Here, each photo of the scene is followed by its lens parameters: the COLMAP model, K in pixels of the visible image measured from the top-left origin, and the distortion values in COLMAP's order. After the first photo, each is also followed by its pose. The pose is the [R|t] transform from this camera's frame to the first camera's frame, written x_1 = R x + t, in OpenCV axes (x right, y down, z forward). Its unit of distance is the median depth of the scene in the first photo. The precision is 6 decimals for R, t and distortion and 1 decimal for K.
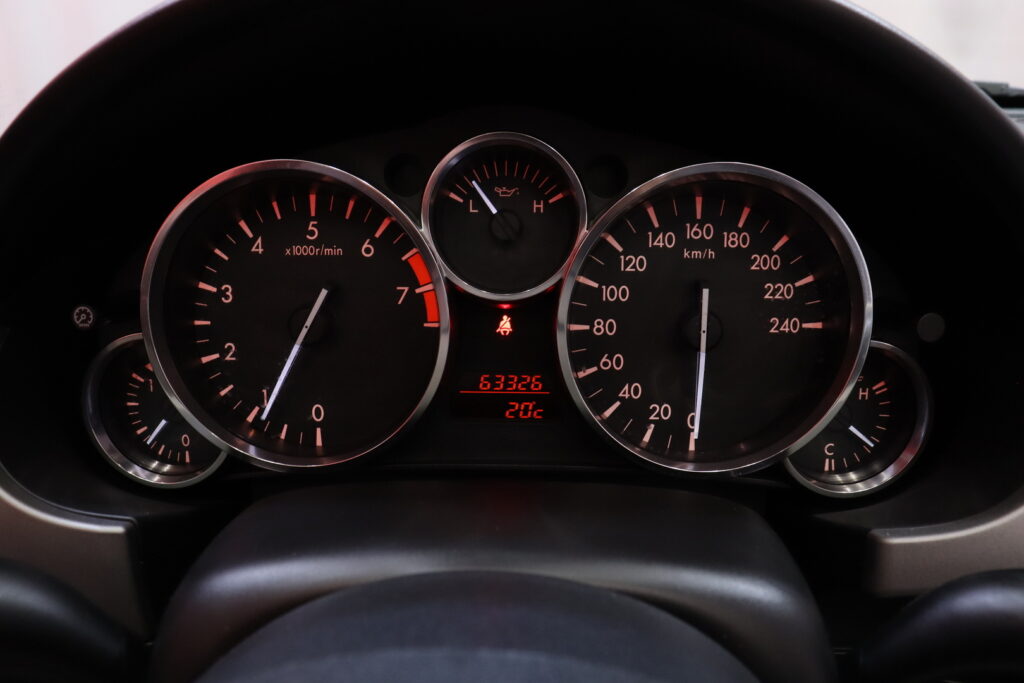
lens RADIAL K [[835.3, 0, 512.0], [0, 835.3, 341.5], [0, 0, 1]] dist [-0.194338, 0.189460]
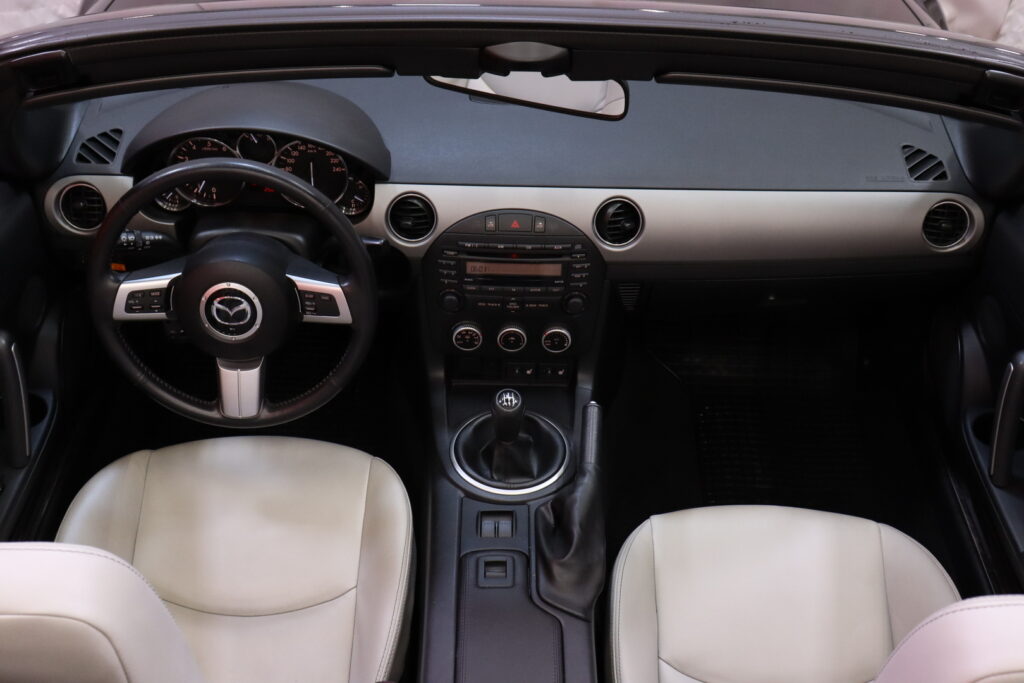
lens RADIAL K [[1235.2, 0, 512.0], [0, 1235.2, 341.5], [0, 0, 1]] dist [-0.009746, 0.013232]
pose [[0.999735, 0.006454, 0.022108, 1.014886], [-0.013984, 0.932823, 0.360065, -1.331607], [-0.018299, -0.360278, 0.932665, -4.573359]]
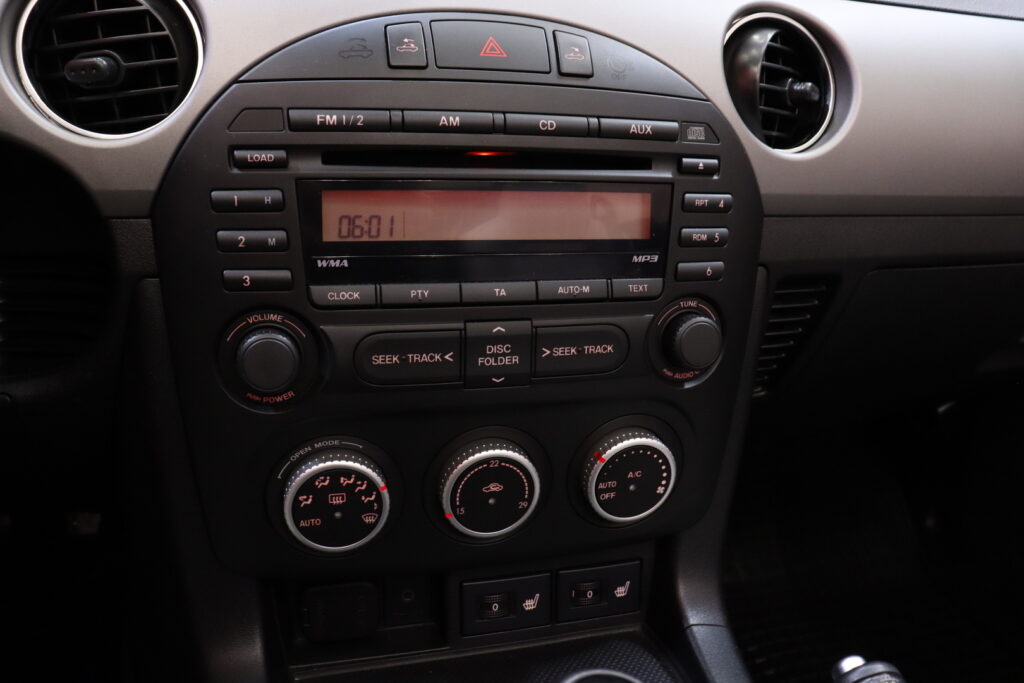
lens RADIAL K [[835.3, 0, 512.0], [0, 835.3, 341.5], [0, 0, 1]] dist [-0.194338, 0.189460]
pose [[0.955841, -0.052555, 0.289147, 0.855633], [0.040118, 0.998004, 0.048775, 0.458101], [-0.291134, -0.035021, 0.956041, -0.316723]]
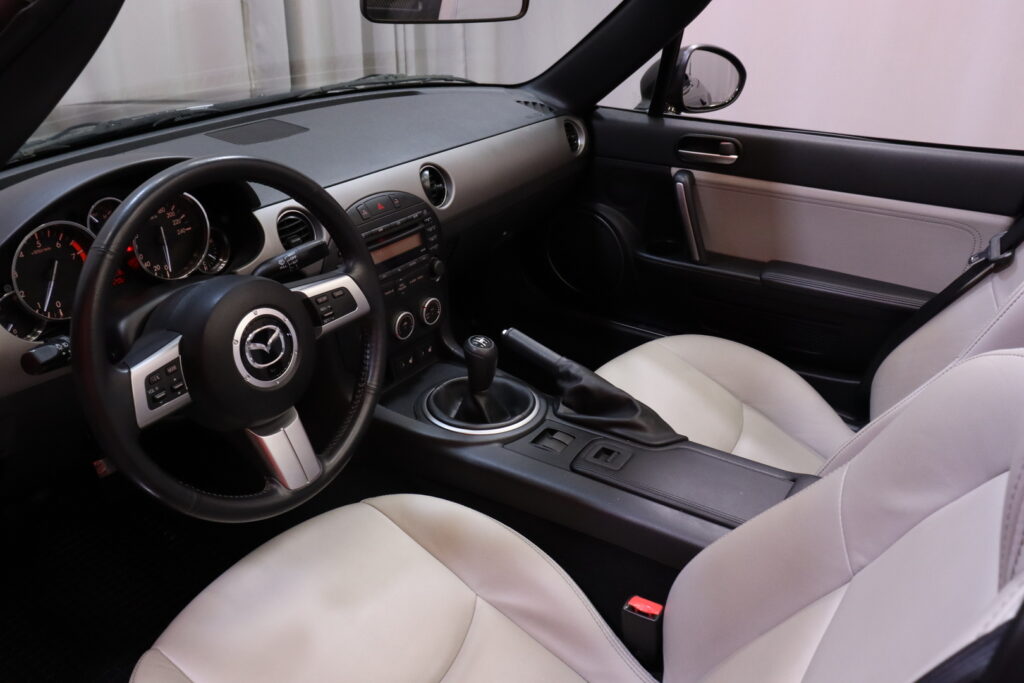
lens RADIAL K [[835.3, 0, 512.0], [0, 835.3, 341.5], [0, 0, 1]] dist [-0.194338, 0.189460]
pose [[0.539717, -0.365448, 0.758388, -1.597640], [0.263507, 0.928931, 0.260100, -0.105814], [-0.799543, 0.059460, 0.597658, -2.005101]]
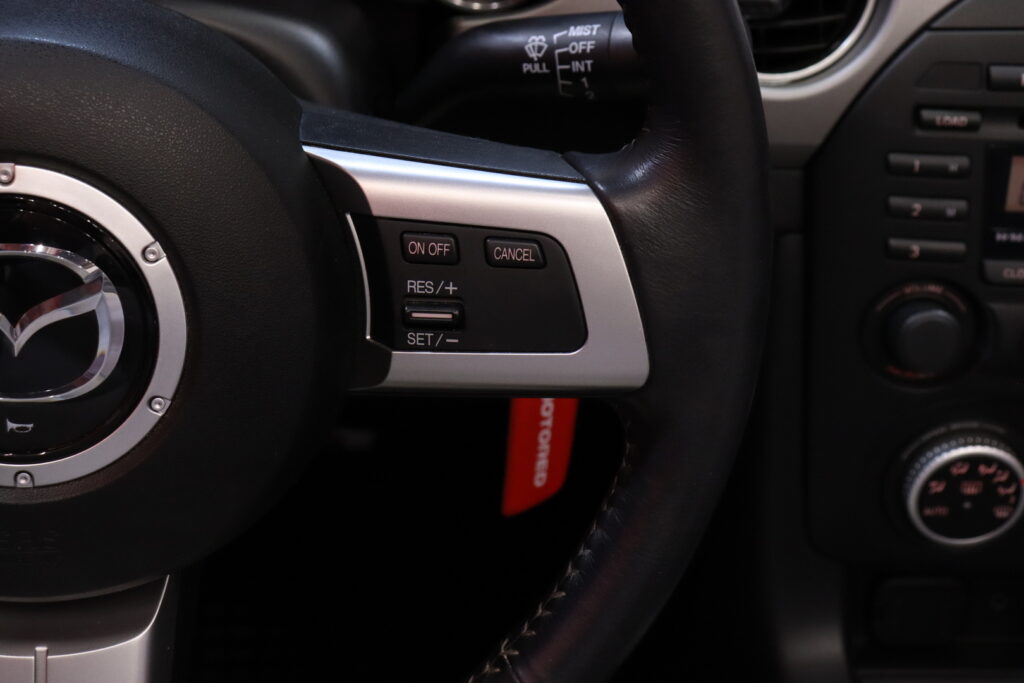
lens RADIAL K [[1883.2, 0, 512.0], [0, 1883.2, 341.5], [0, 0, 1]] dist [-0.014014, 1.728984]
pose [[0.994678, -0.008143, 0.102710, 0.202658], [-0.014961, 0.974891, 0.222179, 0.072541], [-0.101940, -0.222533, 0.969581, -1.237483]]
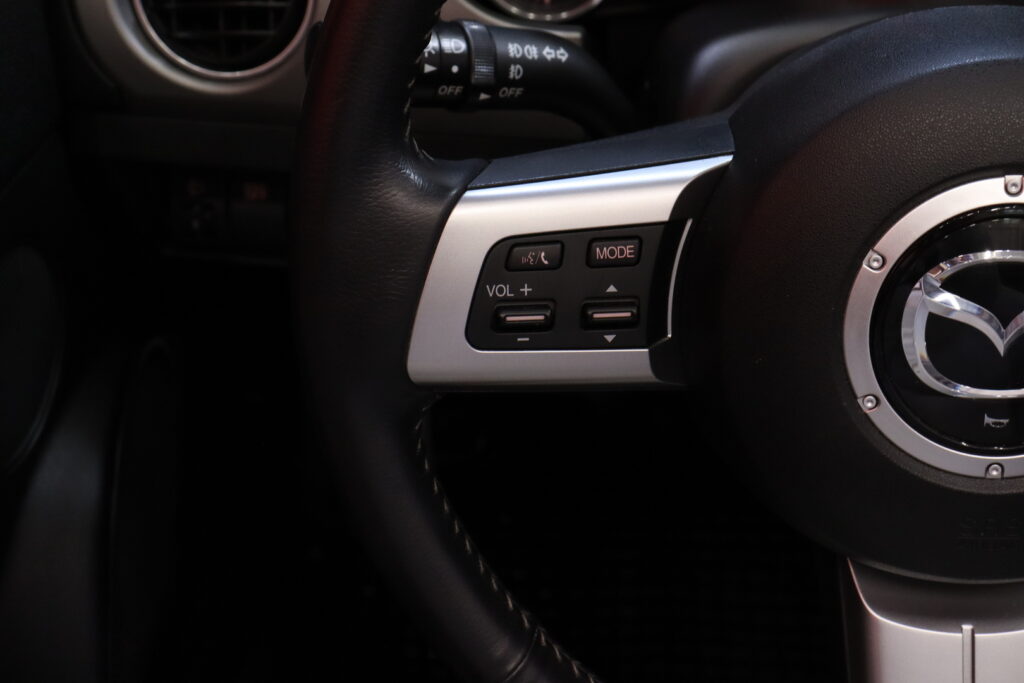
lens RADIAL K [[1739.6, 0, 512.0], [0, 1739.6, 341.5], [0, 0, 1]] dist [0.105485, 0.014301]
pose [[0.998721, -0.002605, -0.050492, -0.352194], [0.014220, 0.972830, 0.231084, 0.064189], [0.048518, -0.231506, 0.971623, -1.200471]]
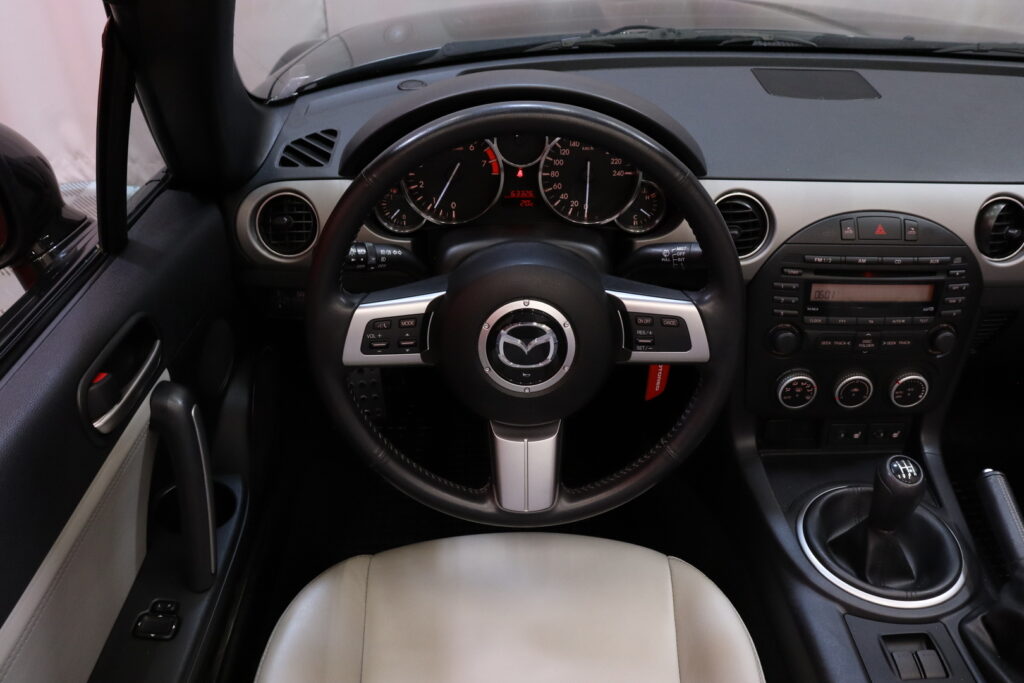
lens RADIAL K [[835.3, 0, 512.0], [0, 835.3, 341.5], [0, 0, 1]] dist [-0.194338, 0.189460]
pose [[0.999522, -0.016766, 0.025985, -0.120553], [0.009873, 0.969308, 0.245652, -0.161434], [-0.029306, -0.245278, 0.969010, -1.911605]]
